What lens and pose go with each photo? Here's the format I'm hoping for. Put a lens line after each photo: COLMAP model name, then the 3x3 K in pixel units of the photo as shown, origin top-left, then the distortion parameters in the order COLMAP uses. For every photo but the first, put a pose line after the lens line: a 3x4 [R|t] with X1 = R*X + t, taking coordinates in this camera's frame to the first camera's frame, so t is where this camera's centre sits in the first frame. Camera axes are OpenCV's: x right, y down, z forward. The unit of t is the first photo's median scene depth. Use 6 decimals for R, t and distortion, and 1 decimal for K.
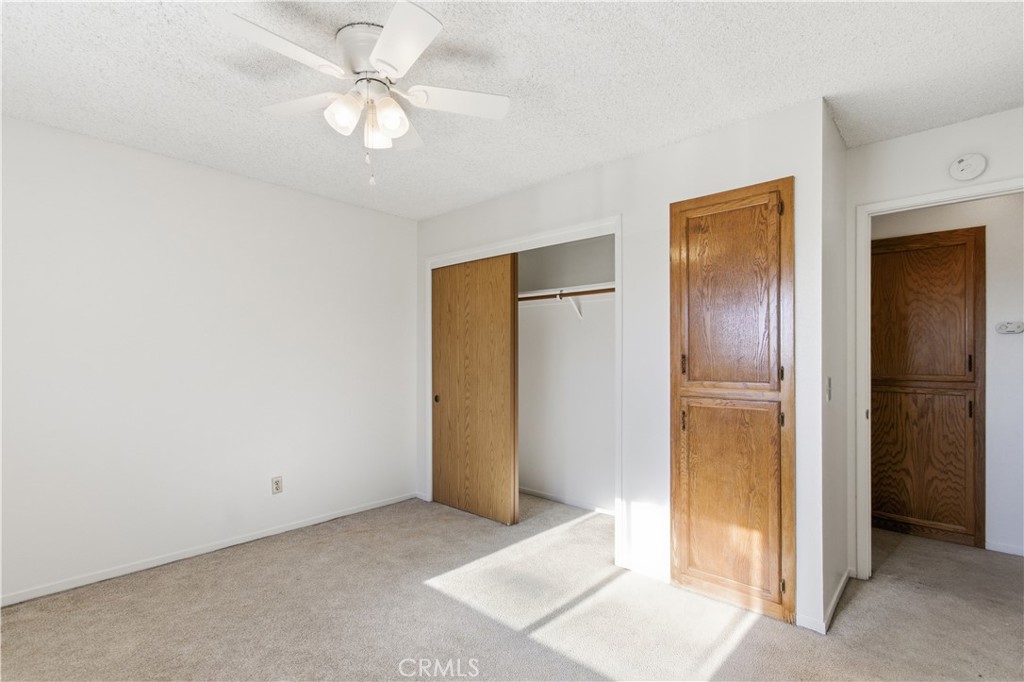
lens RADIAL K [[487.7, 0, 511.9], [0, 487.7, 358.3], [0, 0, 1]] dist [0.002664, 0.000785]
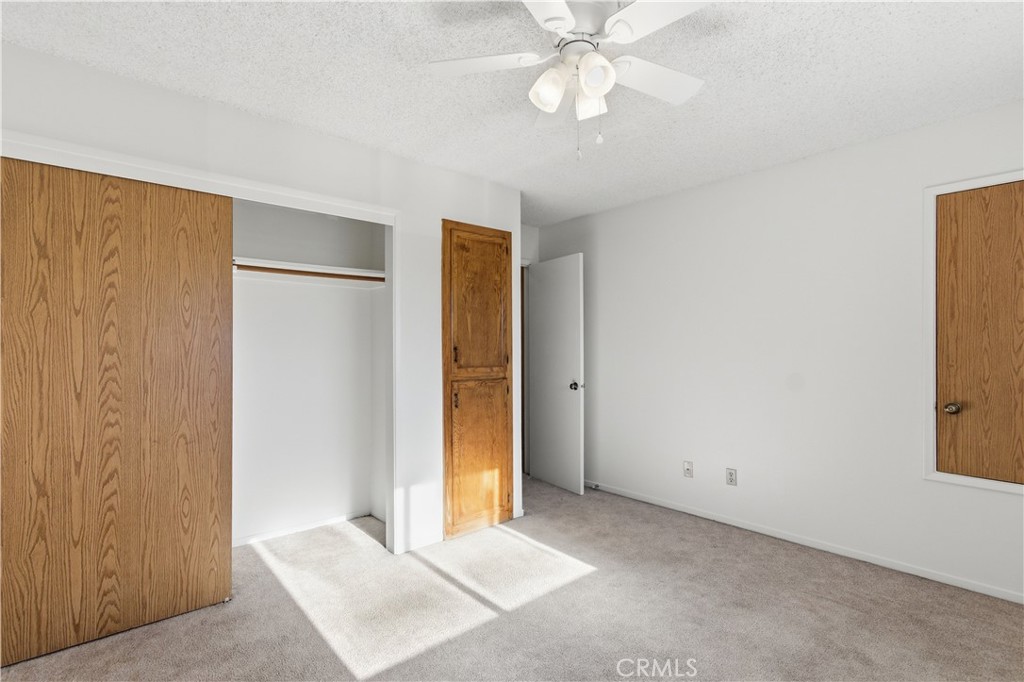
lens RADIAL K [[483.2, 0, 512.8], [0, 483.2, 339.7], [0, 0, 1]] dist [-0.073717, 0.053168]
pose [[0.110595, 0.013642, 0.993772, -0.823871], [0.001944, 0.999901, -0.013942, -0.007827], [-0.993864, 0.003474, 0.110558, 0.717523]]
